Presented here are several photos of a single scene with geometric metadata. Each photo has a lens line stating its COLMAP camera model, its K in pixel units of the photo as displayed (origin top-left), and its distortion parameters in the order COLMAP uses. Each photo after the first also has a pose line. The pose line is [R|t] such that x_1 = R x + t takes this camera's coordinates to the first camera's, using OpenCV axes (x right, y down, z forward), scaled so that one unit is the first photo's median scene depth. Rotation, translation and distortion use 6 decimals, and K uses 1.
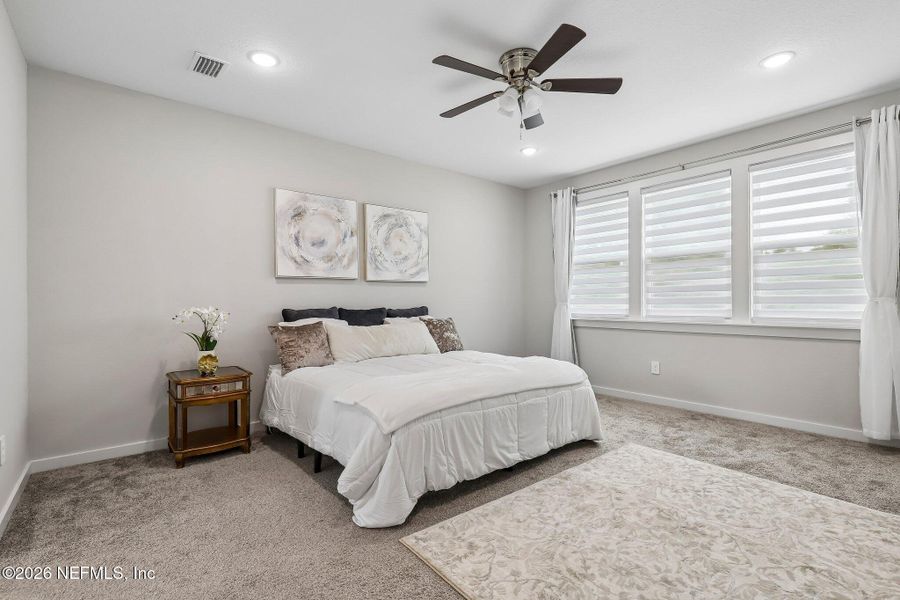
lens RADIAL K [[416.2, 0, 454.8], [0, 416.2, 304.7], [0, 0, 1]] dist [-0.000191, -0.000513]
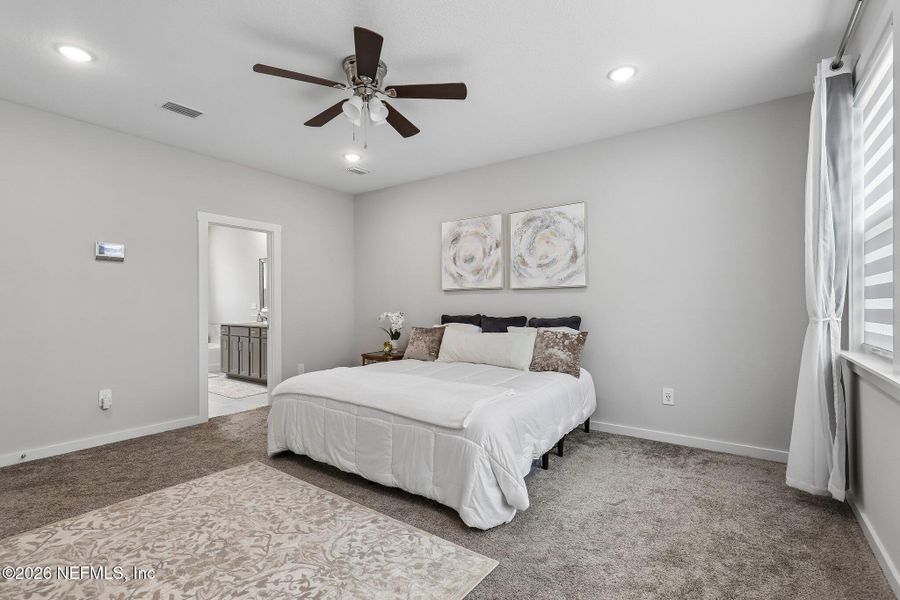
lens RADIAL K [[416.2, 0, 454.8], [0, 416.2, 304.7], [0, 0, 1]] dist [-0.000191, -0.000513]
pose [[0.265653, 0.004722, -0.964057, 0.764950], [-0.004394, 0.999984, 0.003687, -0.023309], [0.964059, 0.003256, 0.265670, 0.620288]]
